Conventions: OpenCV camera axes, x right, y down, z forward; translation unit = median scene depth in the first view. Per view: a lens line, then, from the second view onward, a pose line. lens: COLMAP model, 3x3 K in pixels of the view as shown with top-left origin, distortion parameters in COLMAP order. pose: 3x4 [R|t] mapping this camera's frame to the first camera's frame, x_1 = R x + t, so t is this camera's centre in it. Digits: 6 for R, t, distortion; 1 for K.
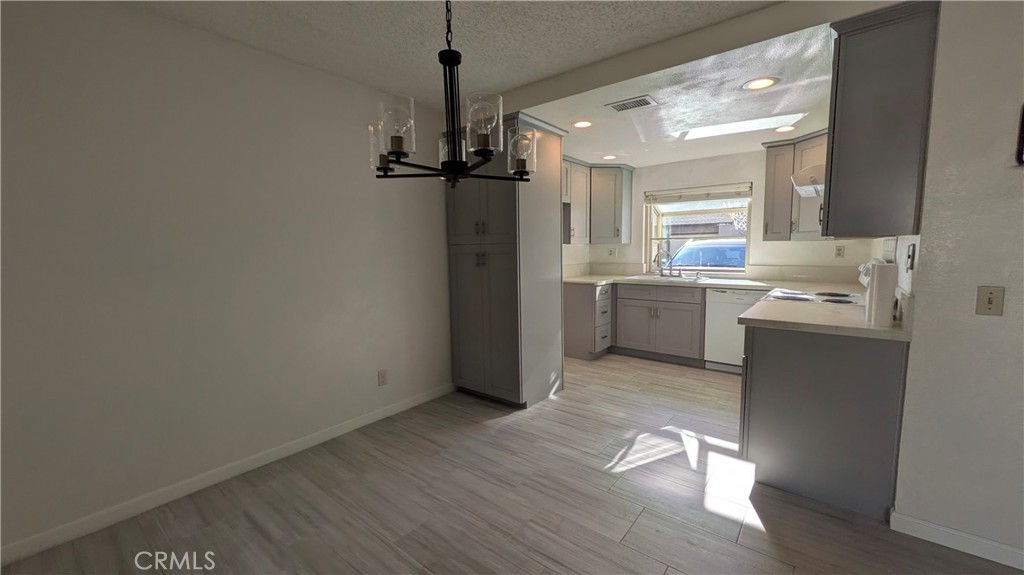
lens RADIAL K [[400.4, 0, 509.7], [0, 400.4, 287.4], [0, 0, 1]] dist [-0.000224, -0.000673]
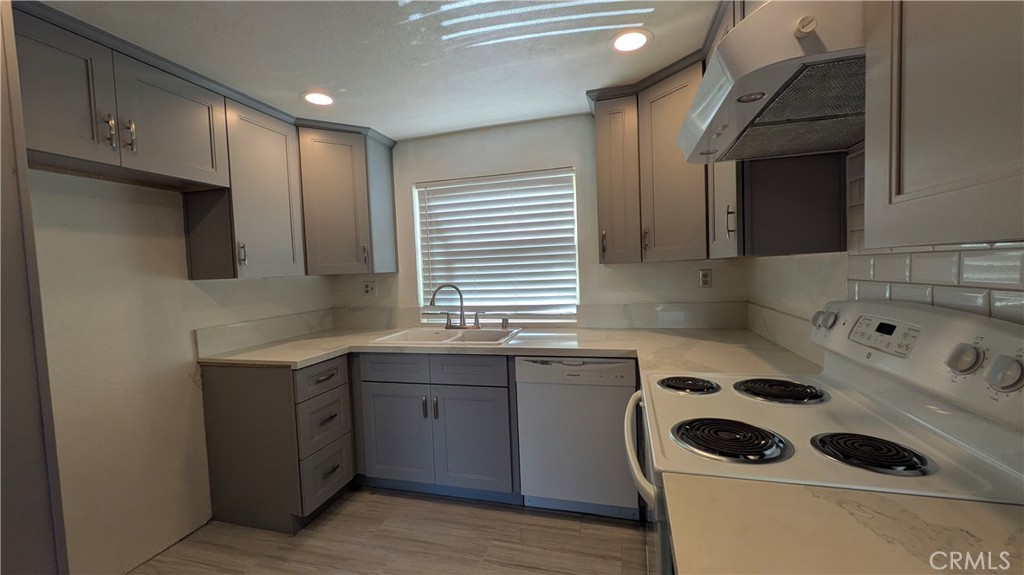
lens RADIAL K [[400.4, 0, 509.7], [0, 400.4, 287.4], [0, 0, 1]] dist [-0.000224, -0.000673]
pose [[0.920351, -0.040273, 0.389014, 0.355654], [0.066234, 0.996366, -0.053550, -0.073916], [-0.385444, 0.075051, 0.919674, 0.647343]]
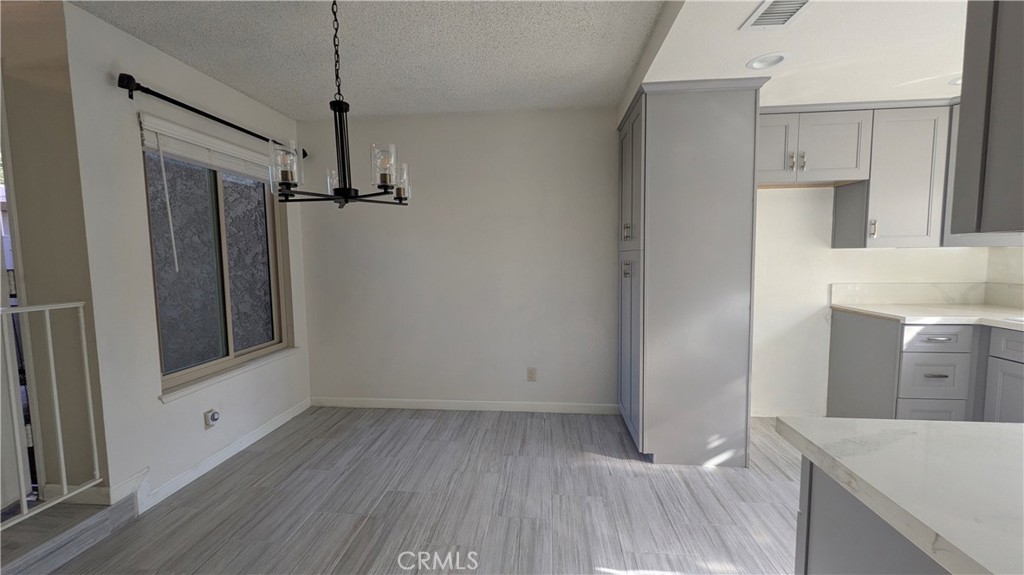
lens RADIAL K [[400.4, 0, 509.7], [0, 400.4, 287.4], [0, 0, 1]] dist [-0.000224, -0.000673]
pose [[0.545554, 0.074204, -0.834784, 0.500730], [-0.081212, 0.996066, 0.035466, -0.038755], [0.834131, 0.048446, 0.549434, 0.324243]]
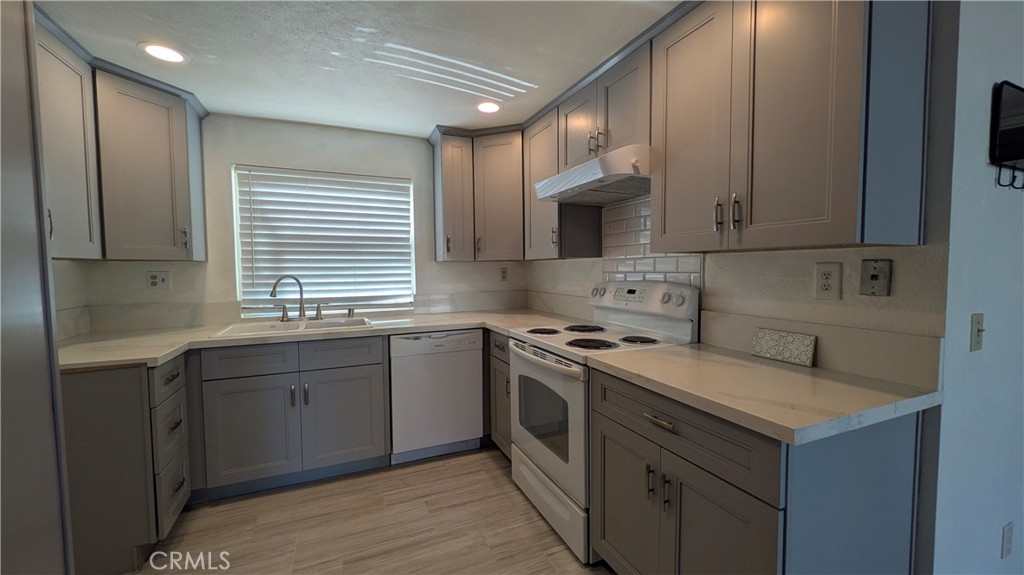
lens RADIAL K [[398.9, 0, 512.0], [0, 398.9, 287.5], [0, 0, 1]] dist [-0.001845, 0.000020]
pose [[0.458829, -0.033251, 0.887902, 0.052562], [0.091760, 0.995730, -0.010129, -0.059146], [-0.883774, 0.086121, 0.459921, 0.686559]]
